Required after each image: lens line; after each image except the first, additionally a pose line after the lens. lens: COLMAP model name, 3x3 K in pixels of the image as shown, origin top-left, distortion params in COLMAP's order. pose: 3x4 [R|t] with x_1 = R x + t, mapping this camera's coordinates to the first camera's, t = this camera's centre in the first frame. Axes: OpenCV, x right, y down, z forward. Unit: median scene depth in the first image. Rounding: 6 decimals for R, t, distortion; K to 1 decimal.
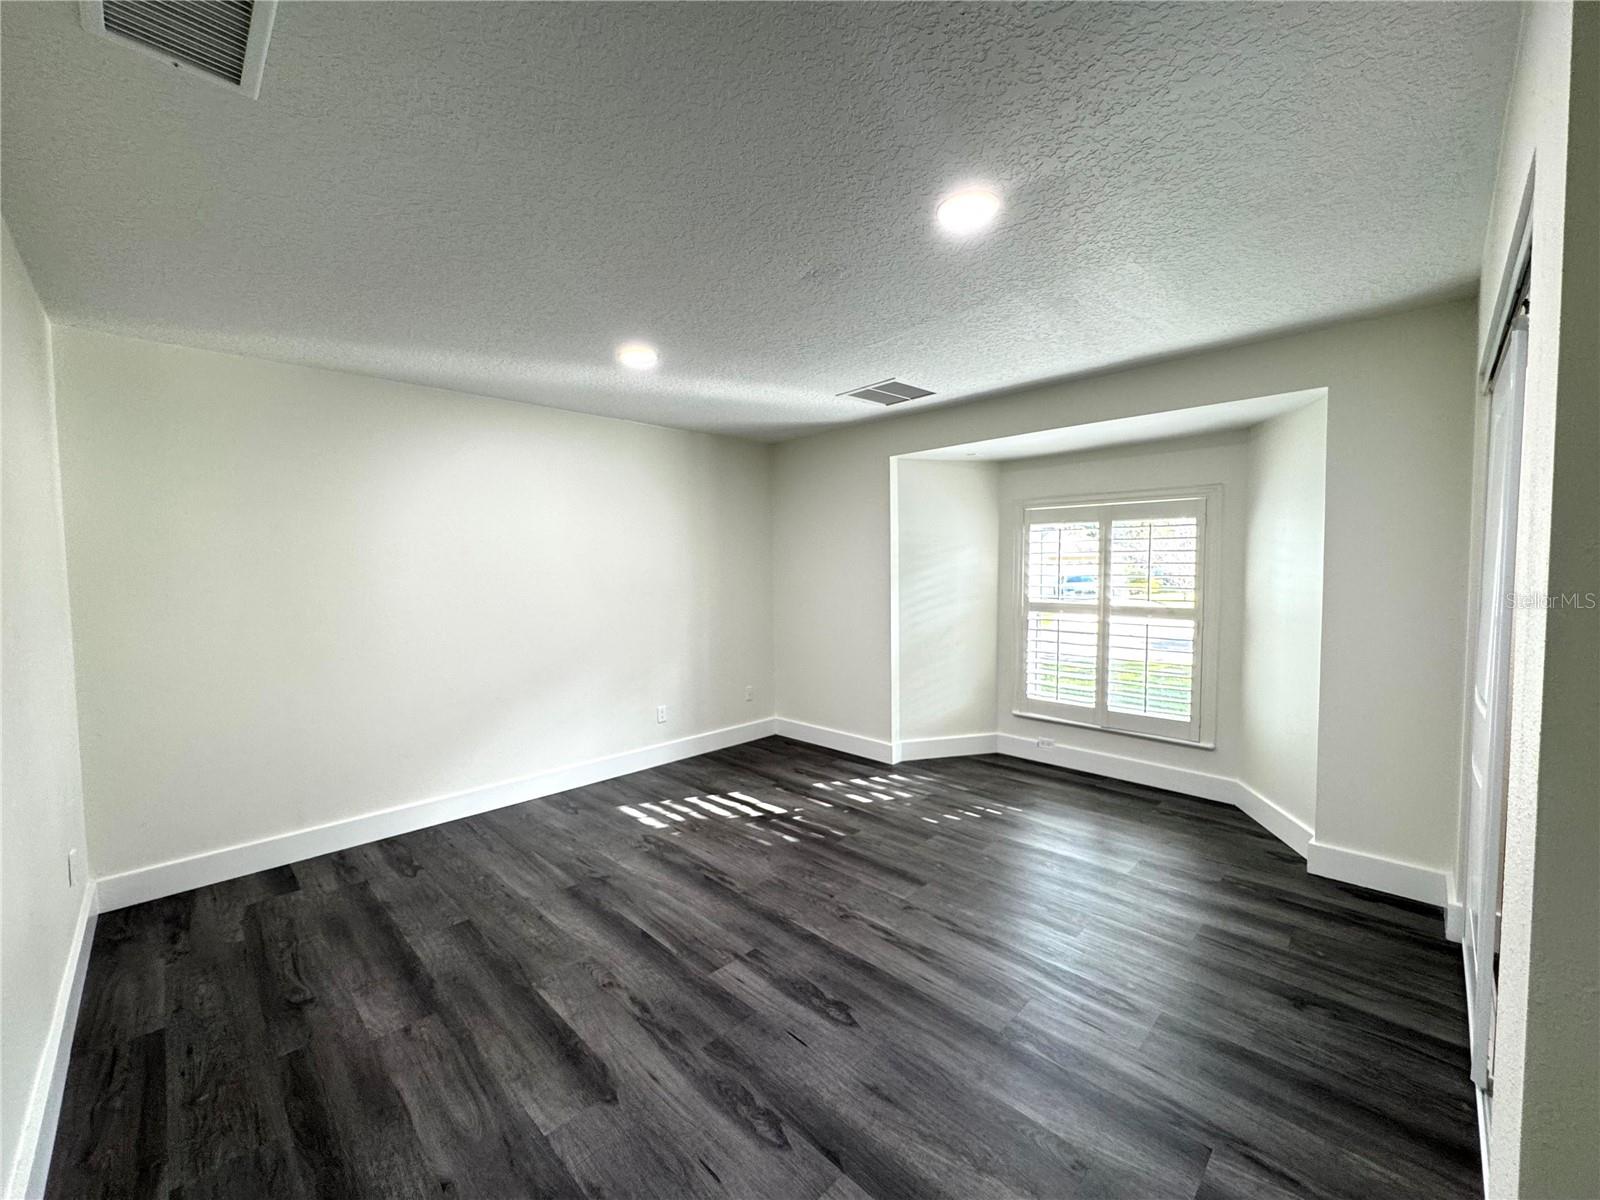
lens RADIAL K [[641.5, 0, 790.9], [0, 641.5, 592.9], [0, 0, 1]] dist [-0.005743, 0.000953]
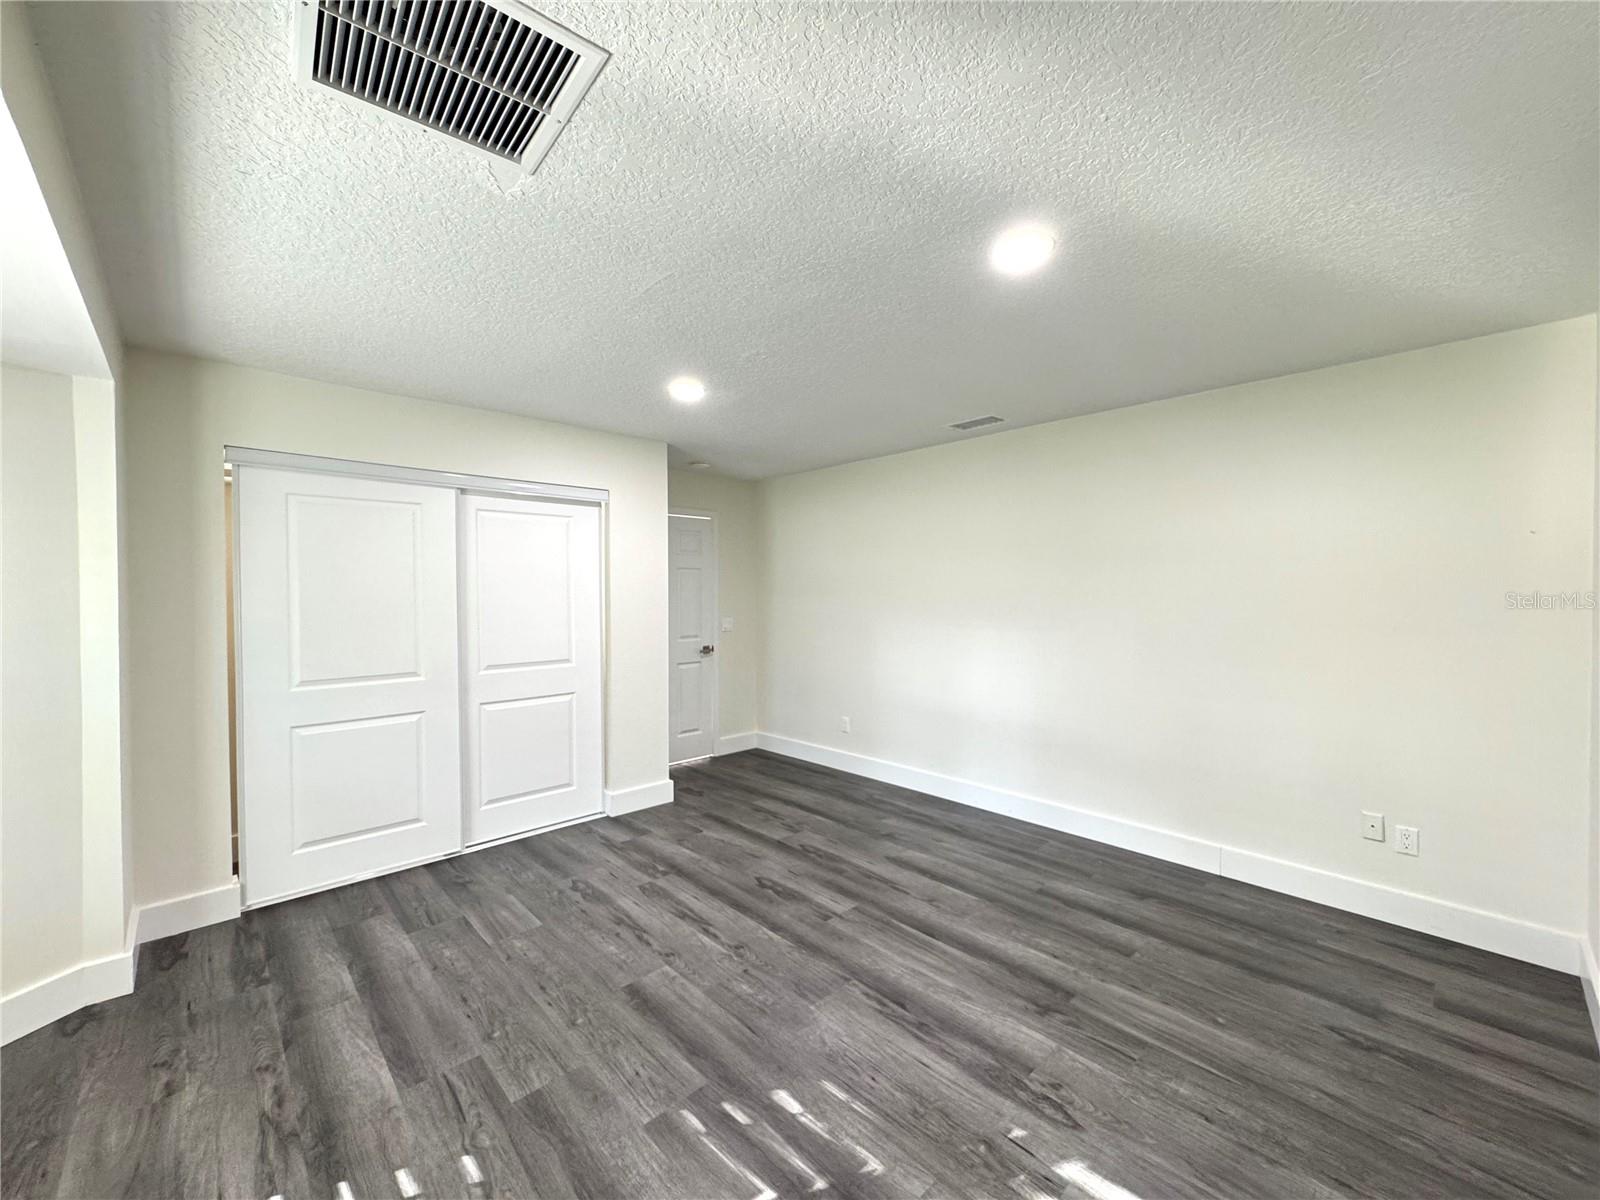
lens RADIAL K [[641.5, 0, 794.6], [0, 641.5, 601.8], [0, 0, 1]] dist [-0.005743, 0.000953]
pose [[-0.999580, 0.014353, 0.025191, -0.034912], [0.015769, 0.998252, 0.056963, -0.084826], [-0.024330, 0.057337, -0.998058, 2.003306]]
